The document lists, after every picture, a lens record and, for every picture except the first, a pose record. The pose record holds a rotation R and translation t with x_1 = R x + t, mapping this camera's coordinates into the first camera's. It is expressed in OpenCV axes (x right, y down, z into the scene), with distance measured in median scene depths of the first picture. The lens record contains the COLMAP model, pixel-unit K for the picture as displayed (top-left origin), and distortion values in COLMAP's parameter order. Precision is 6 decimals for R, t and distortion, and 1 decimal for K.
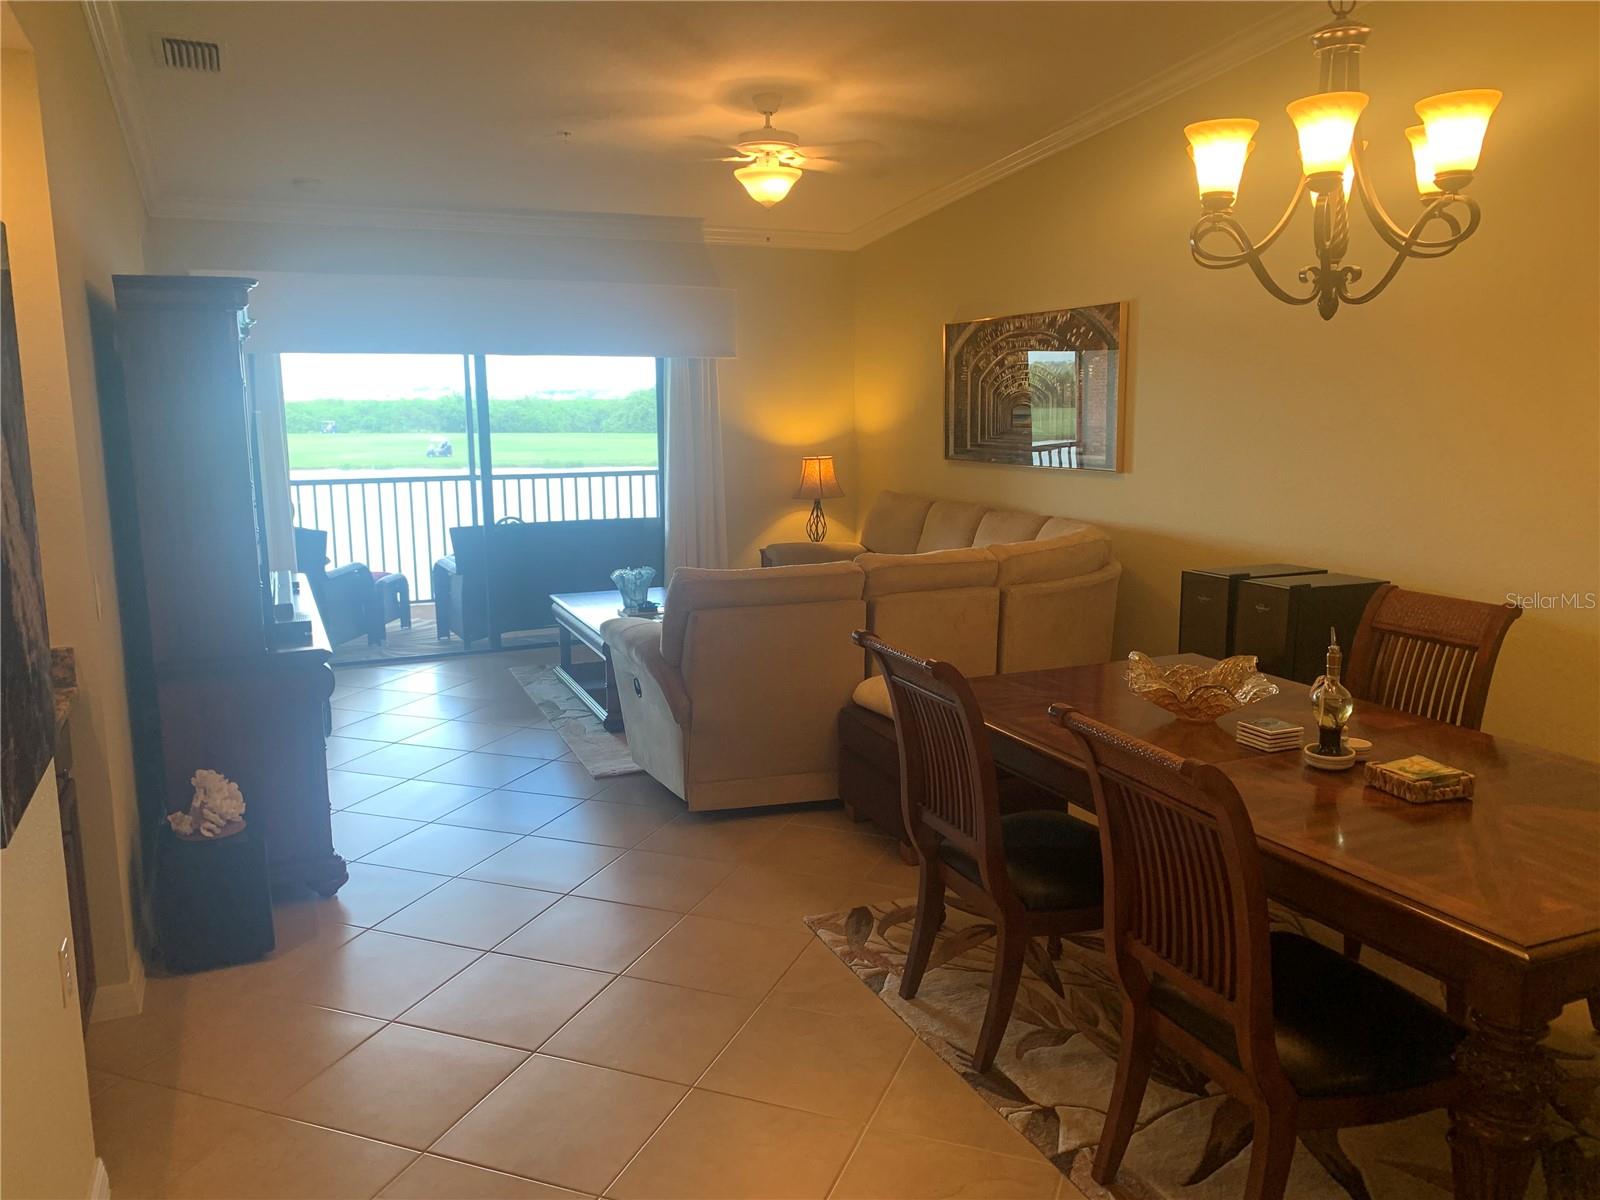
lens RADIAL K [[1242.7, 0, 800.0], [0, 1242.7, 600.0], [0, 0, 1]] dist [0.071793, -0.003209]
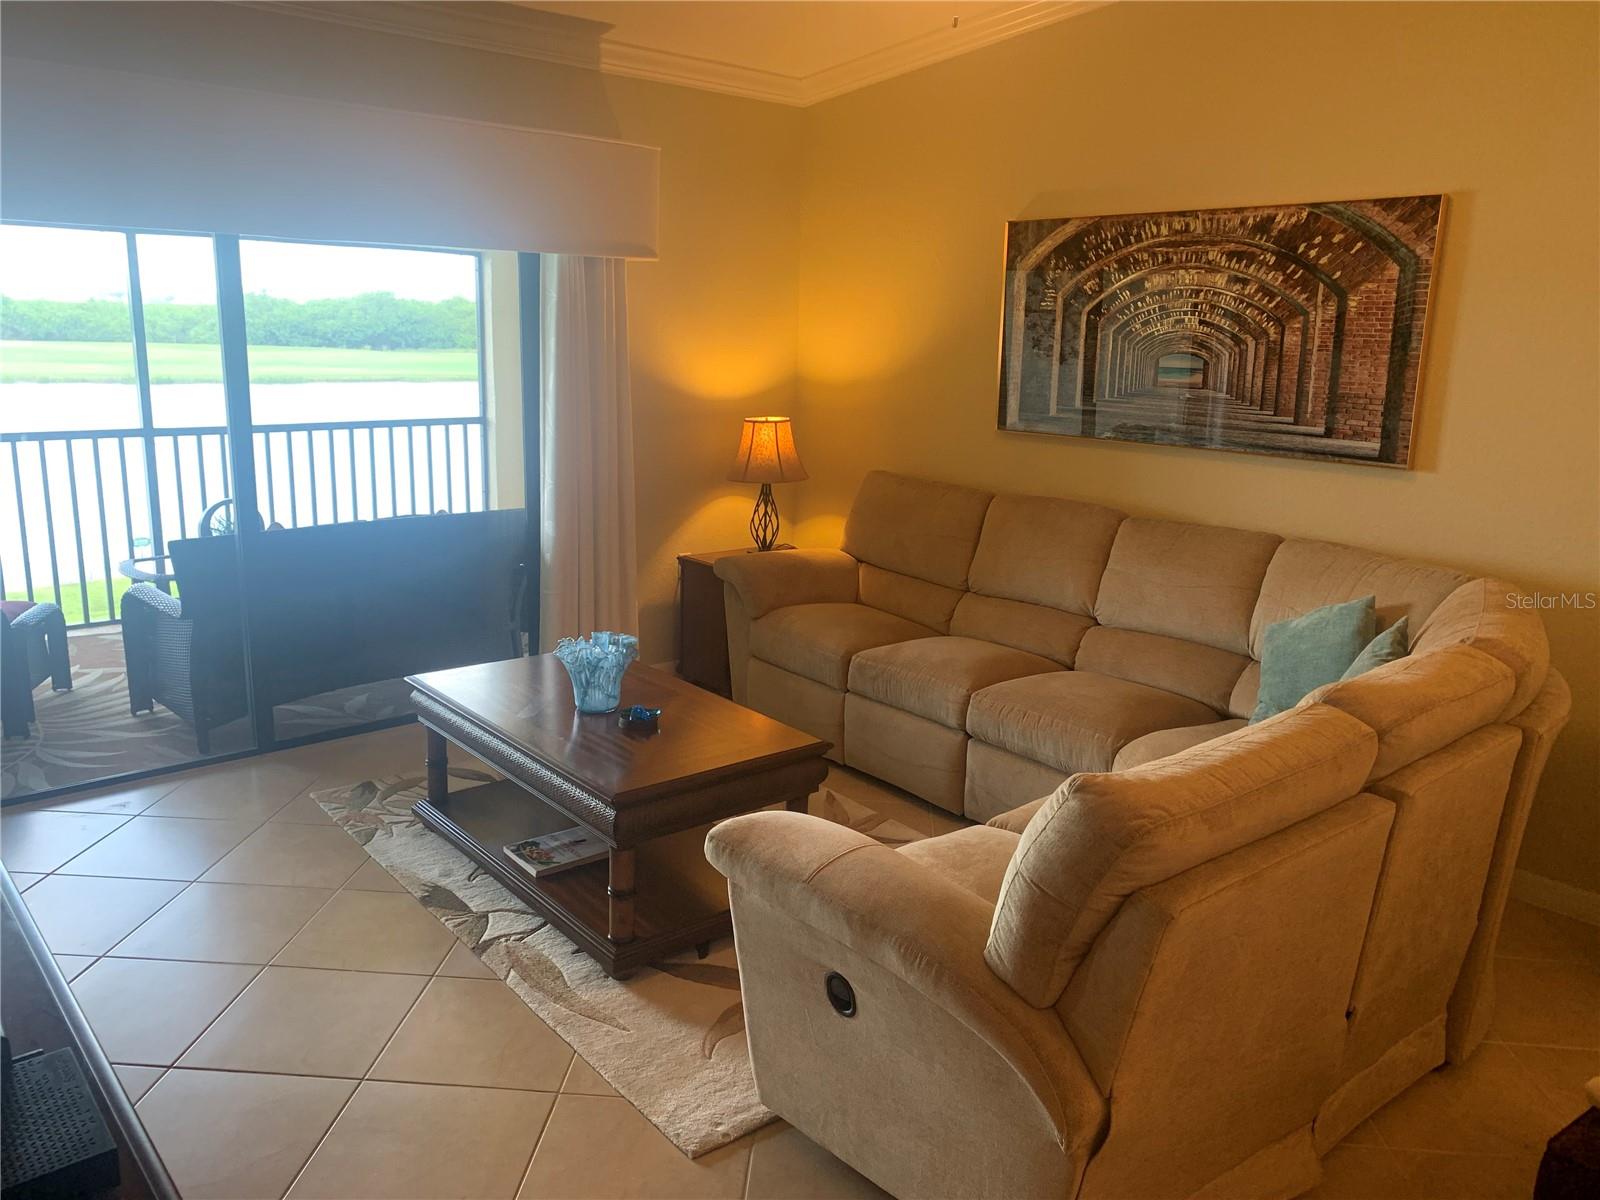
lens RADIAL K [[1230.4, 0, 800.0], [0, 1230.4, 600.0], [0, 0, 1]] dist [-0.000128, -0.002382]
pose [[0.954399, -0.036985, 0.296233, -0.189750], [0.017469, 0.997515, 0.068258, -0.070955], [-0.298021, -0.059970, 0.952674, 0.416507]]
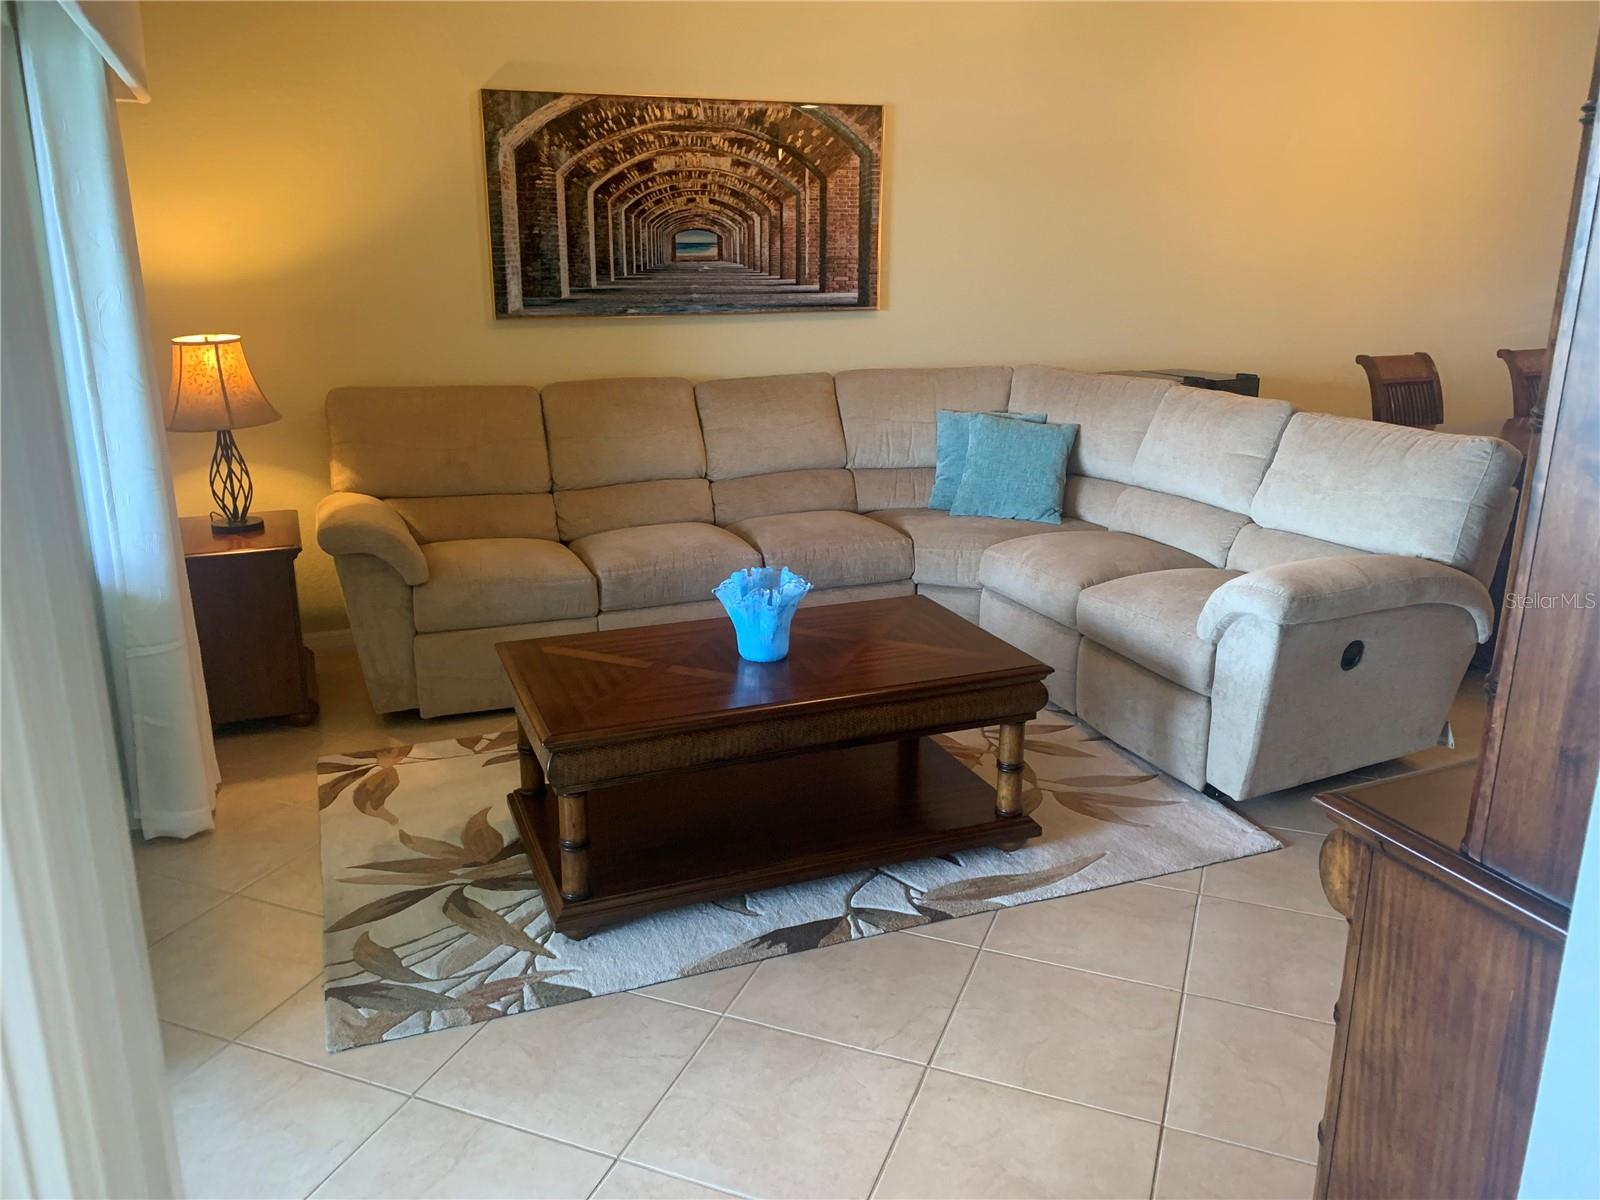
lens RADIAL K [[1265.5, 0, 800.0], [0, 1265.5, 600.0], [0, 0, 1]] dist [-0.002045, -0.002853]
pose [[-0.006641, -0.273525, 0.961842, -0.543011], [0.156210, 0.949771, 0.271171, -0.132525], [-0.987702, 0.152050, 0.036420, 0.884637]]
